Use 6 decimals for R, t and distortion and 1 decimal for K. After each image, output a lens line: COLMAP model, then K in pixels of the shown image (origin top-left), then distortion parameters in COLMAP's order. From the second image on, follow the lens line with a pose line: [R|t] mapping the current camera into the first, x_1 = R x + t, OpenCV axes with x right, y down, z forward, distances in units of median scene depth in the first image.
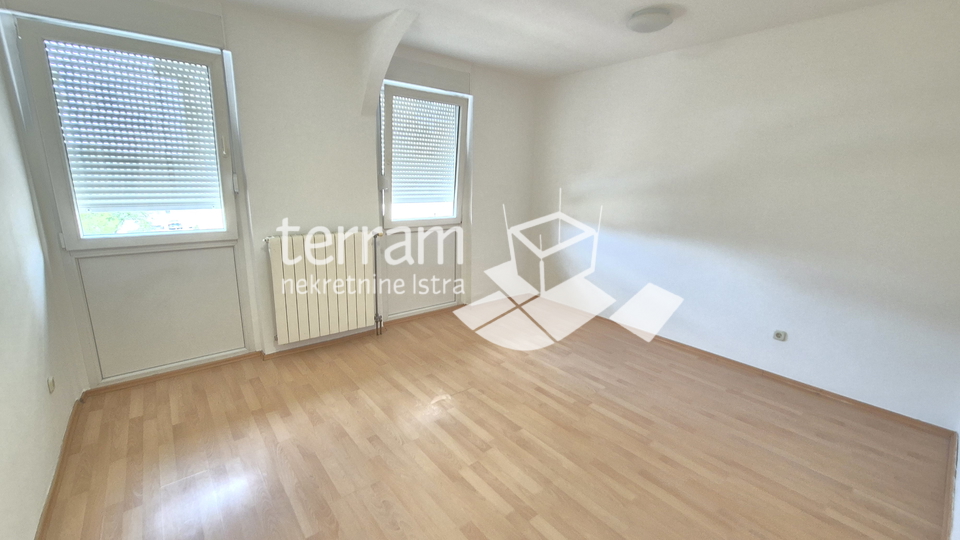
lens RADIAL K [[403.0, 0, 480.0], [0, 403.0, 270.0], [0, 0, 1]] dist [-0.001258, -0.000385]
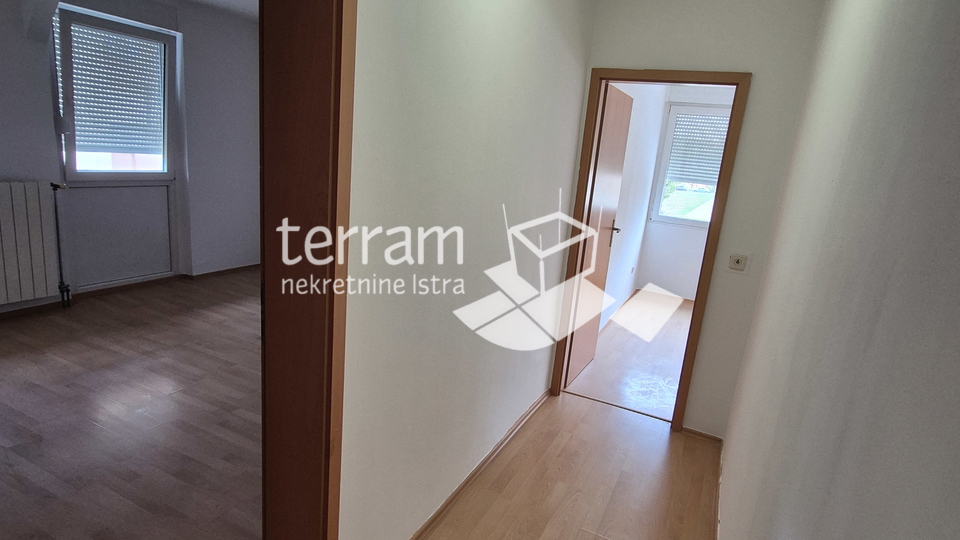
lens RADIAL K [[540.4, 0, 482.8], [0, 540.4, 282.3], [0, 0, 1]] dist [-0.001091, -0.000183]
pose [[0.906091, -0.037022, 0.421459, 0.079228], [0.020413, 0.998829, 0.043853, 0.095423], [-0.422589, -0.031131, 0.905786, -0.479785]]
